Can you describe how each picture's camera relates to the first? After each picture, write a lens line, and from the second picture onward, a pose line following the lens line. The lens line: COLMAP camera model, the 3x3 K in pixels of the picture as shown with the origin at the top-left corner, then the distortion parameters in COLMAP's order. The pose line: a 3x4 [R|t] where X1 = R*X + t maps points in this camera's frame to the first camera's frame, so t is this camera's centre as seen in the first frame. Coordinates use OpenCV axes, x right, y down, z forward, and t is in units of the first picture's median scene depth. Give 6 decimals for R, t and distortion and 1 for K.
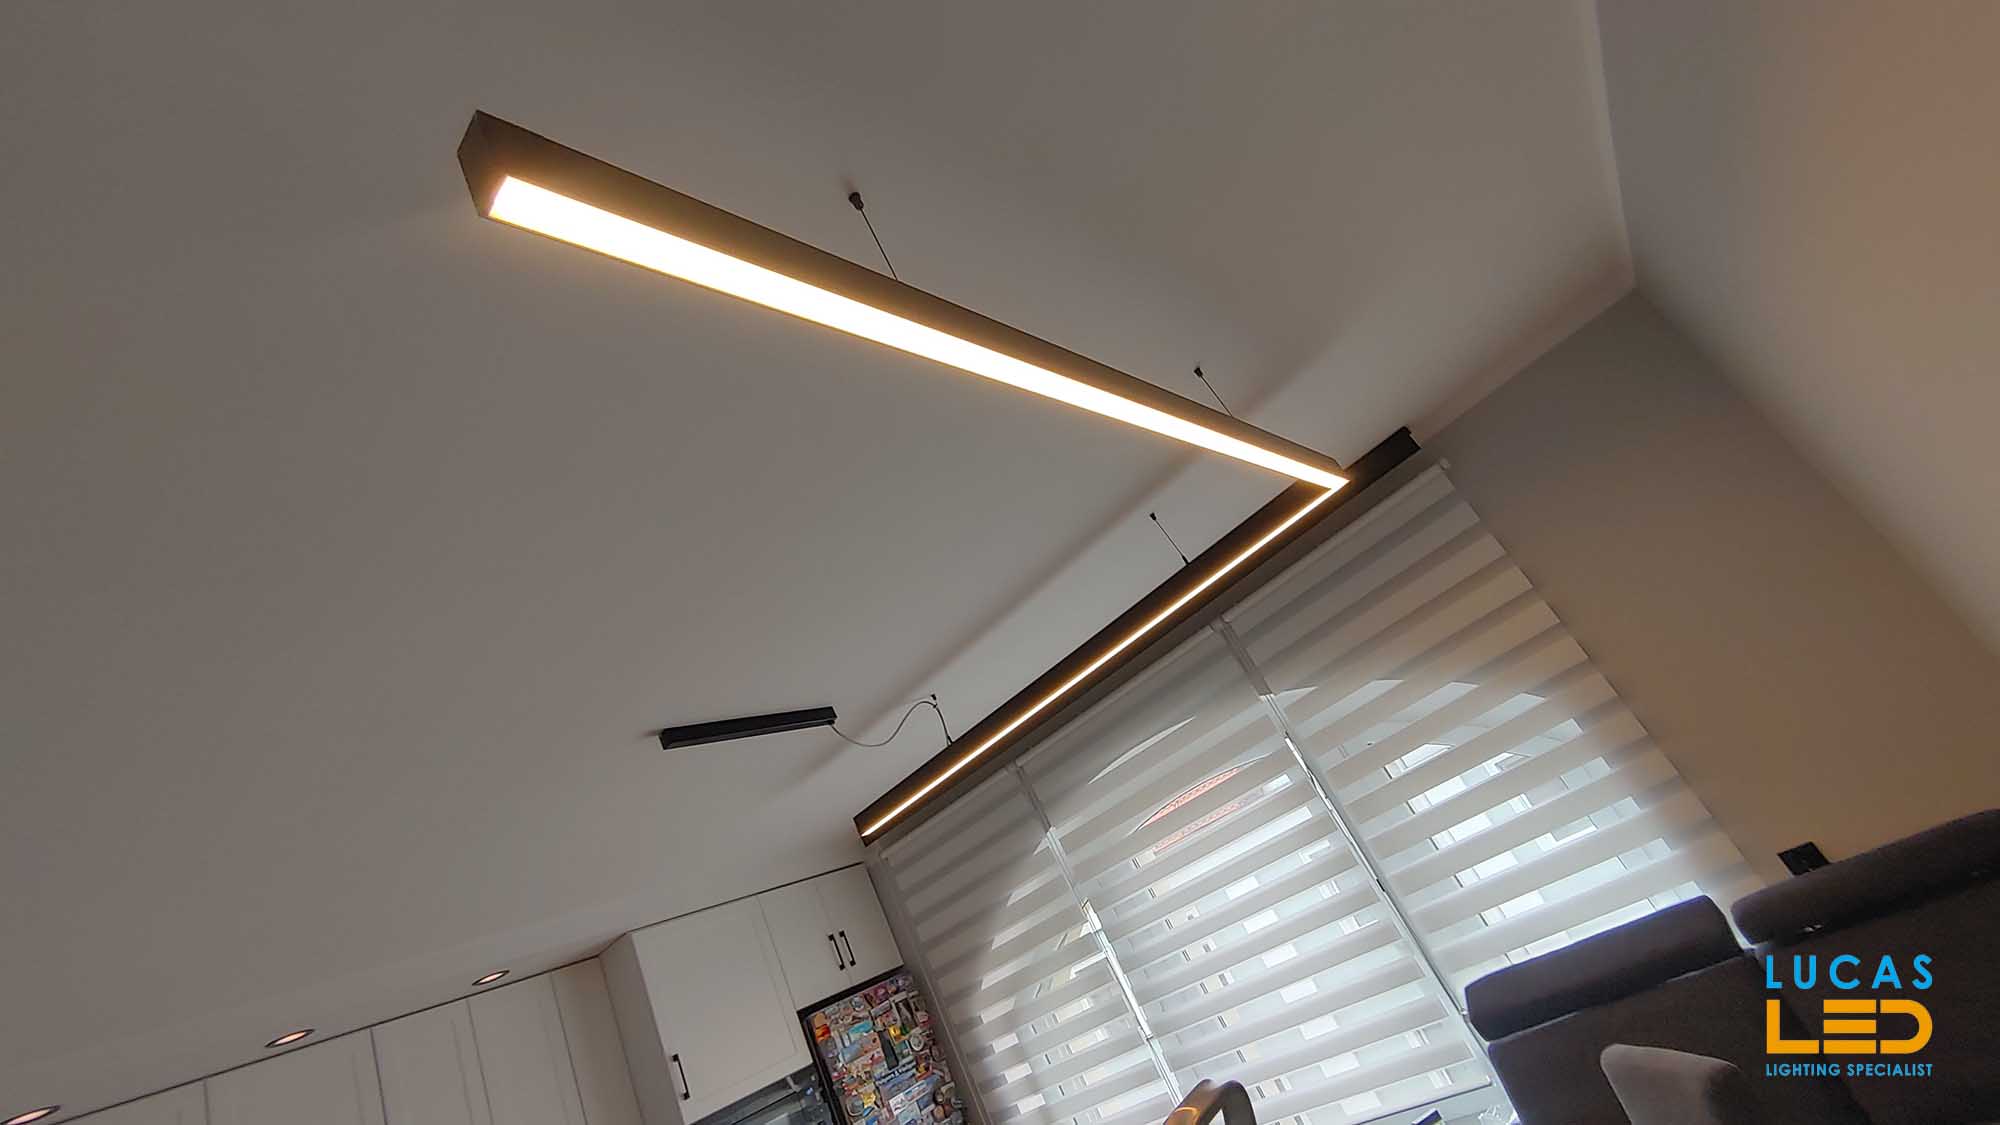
lens RADIAL K [[925.3, 0, 989.2], [0, 925.3, 559.3], [0, 0, 1]] dist [-0.000580, -0.000104]
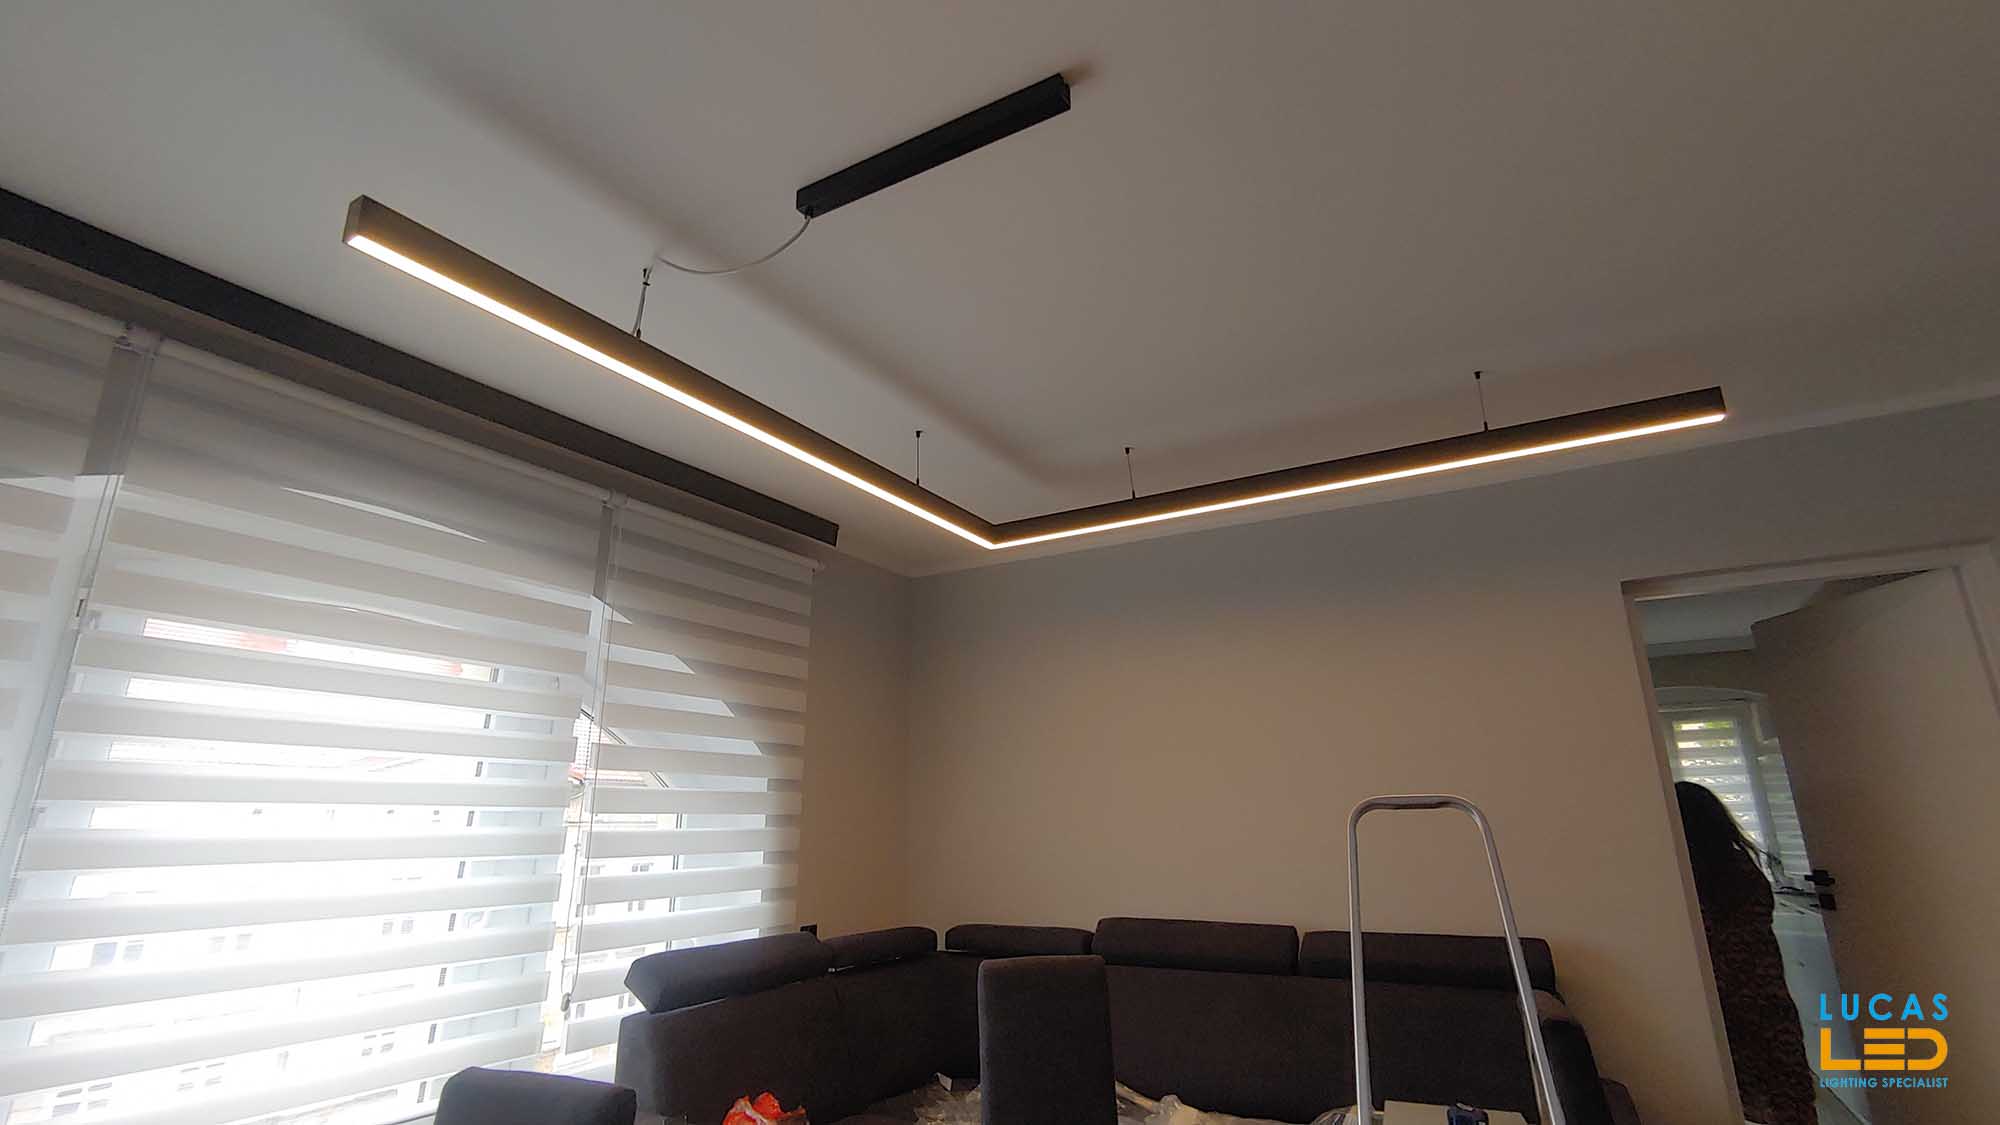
lens RADIAL K [[925.3, 0, 989.2], [0, 925.3, 559.3], [0, 0, 1]] dist [-0.000580, -0.000104]
pose [[-0.218272, 0.655649, 0.722829, -0.449537], [-0.302828, 0.658619, -0.688851, 0.654171], [-0.927714, -0.369250, 0.054791, 0.685923]]
